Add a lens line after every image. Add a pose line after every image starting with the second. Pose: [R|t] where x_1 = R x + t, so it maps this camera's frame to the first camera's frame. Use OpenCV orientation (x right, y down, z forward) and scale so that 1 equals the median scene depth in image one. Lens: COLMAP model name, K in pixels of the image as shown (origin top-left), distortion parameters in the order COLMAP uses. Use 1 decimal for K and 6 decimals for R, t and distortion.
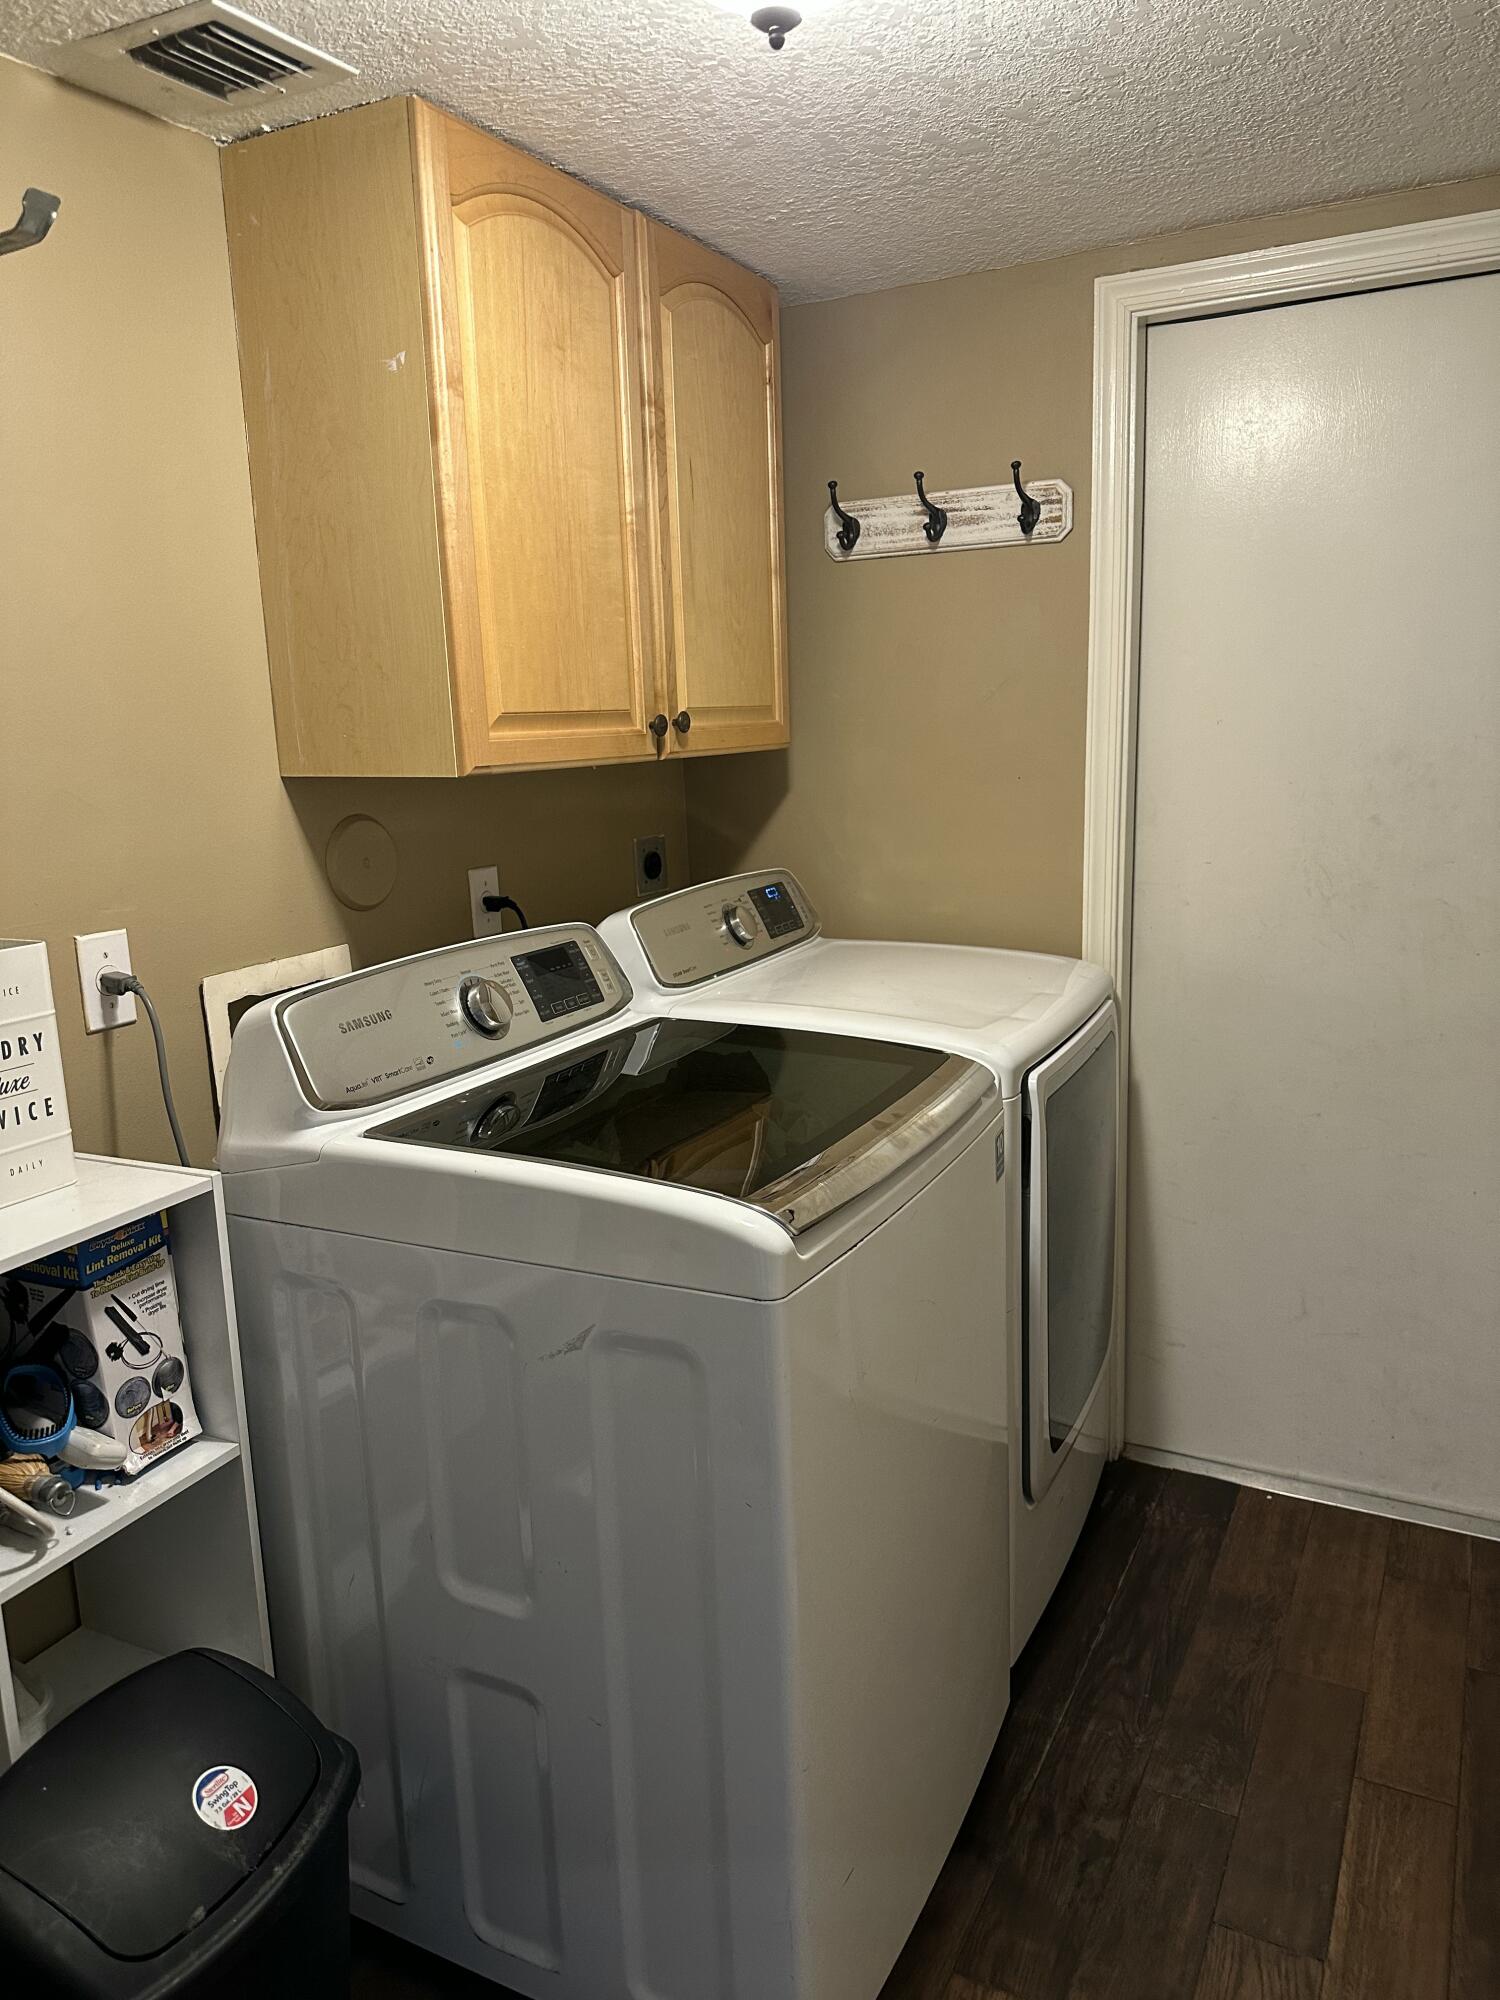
lens RADIAL K [[1410.4, 0, 751.9], [0, 1410.4, 991.8], [0, 0, 1]] dist [0.073828, -0.089420]
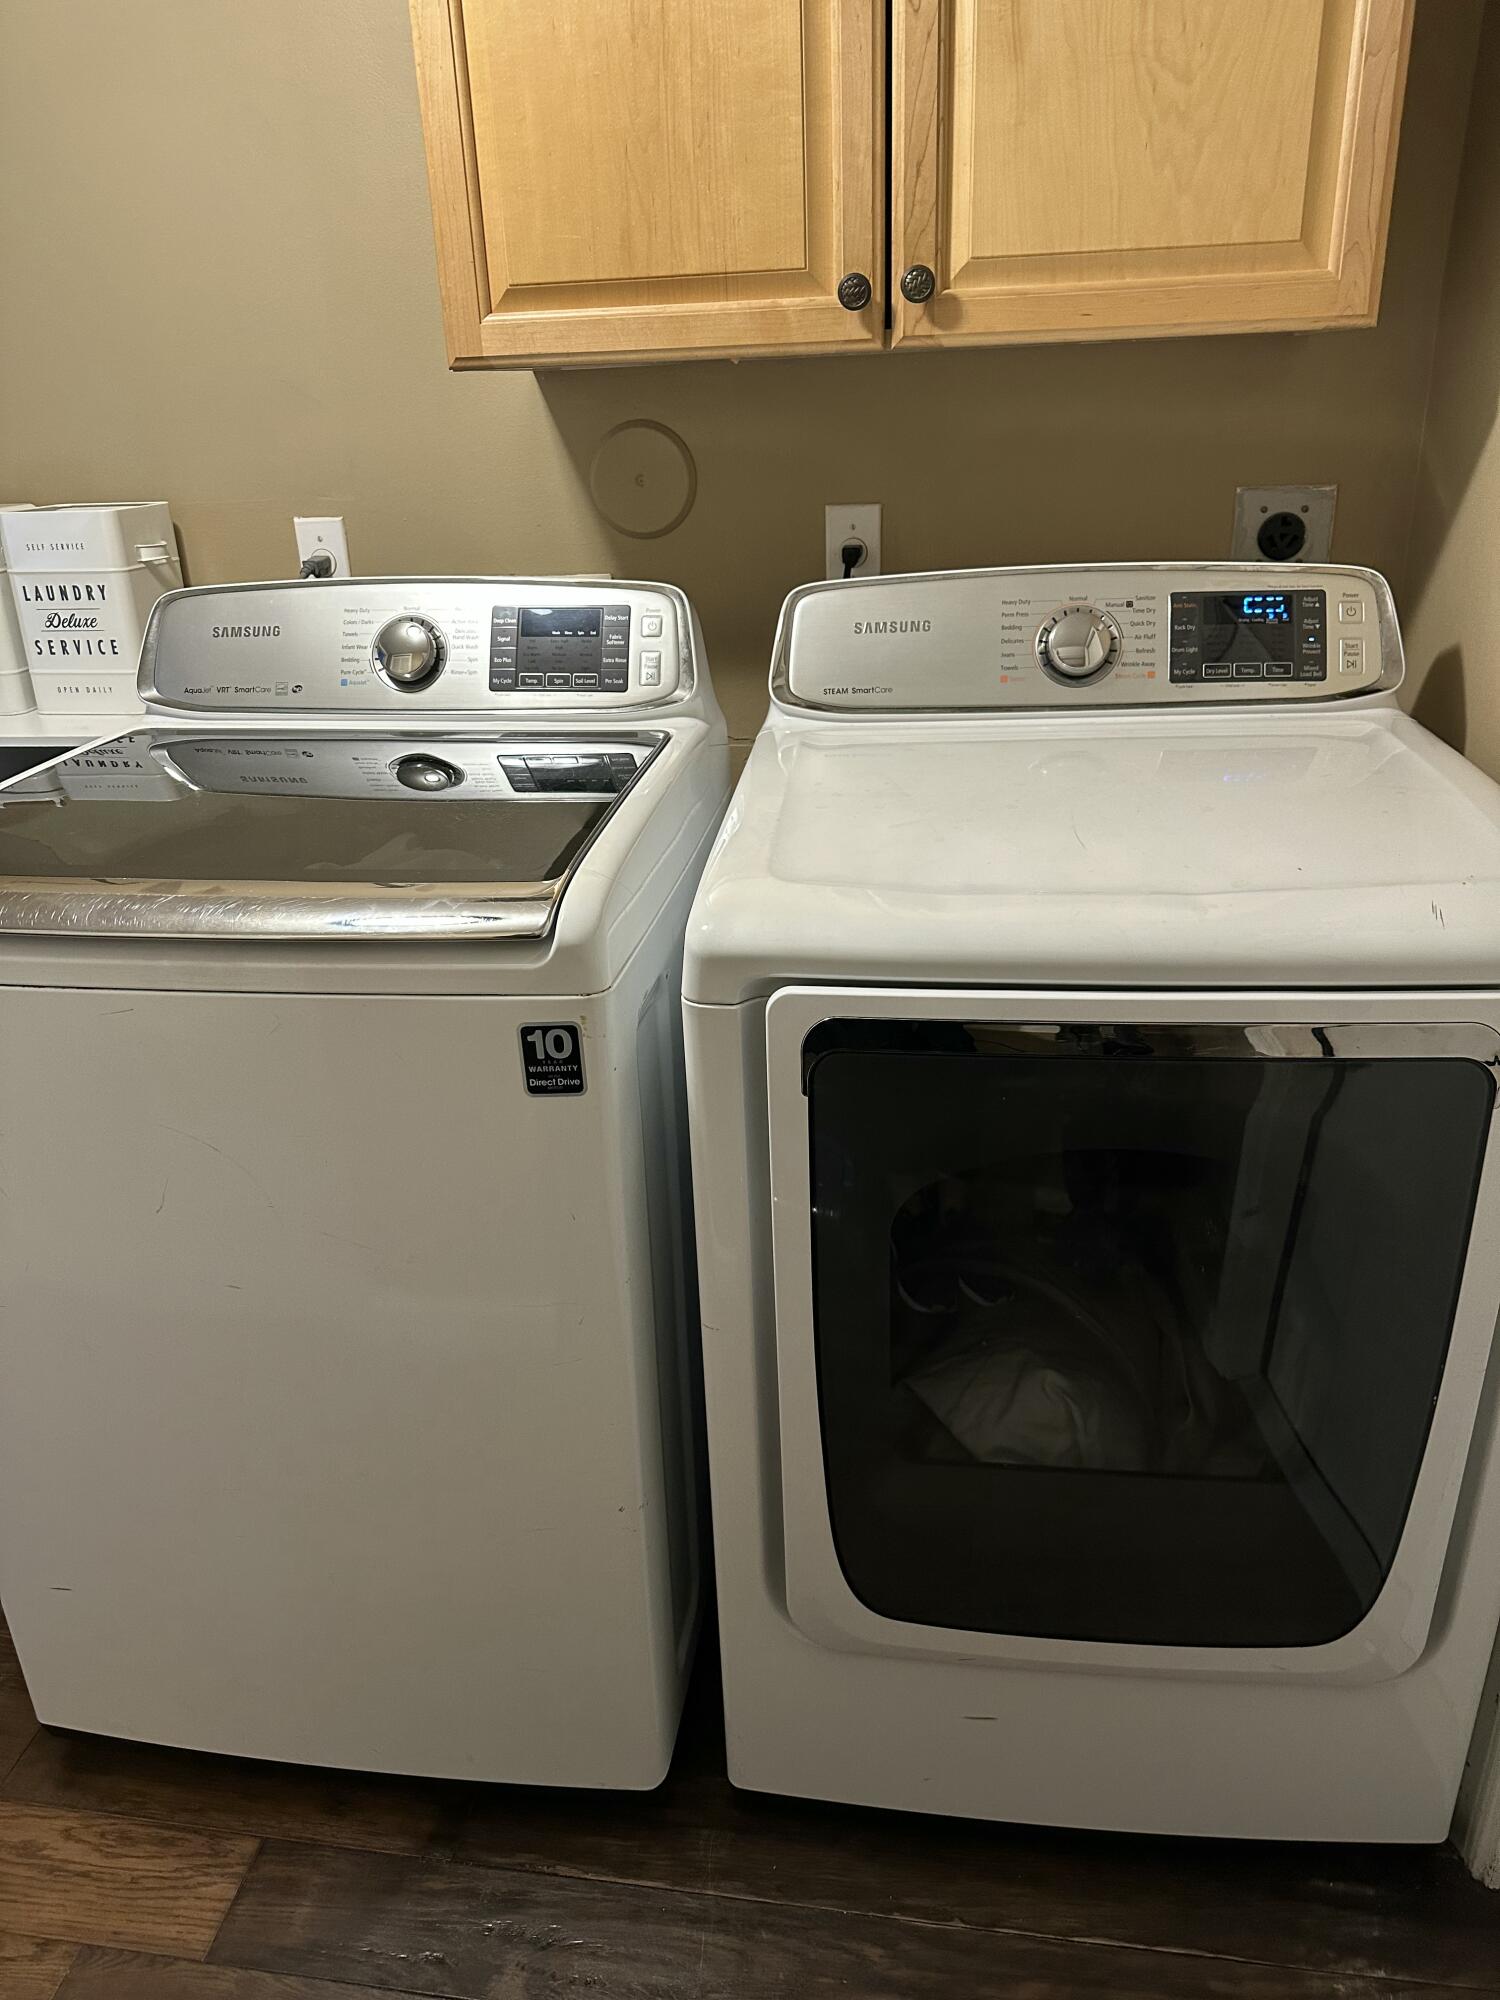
lens RADIAL K [[1410.4, 0, 718.6], [0, 1410.4, 980.0], [0, 0, 1]] dist [0.073828, -0.089420]
pose [[0.316173, 0.392382, -0.863754, 0.752685], [-0.150798, 0.919670, 0.362584, -0.159430], [0.936640, 0.015613, 0.349945, 0.905720]]
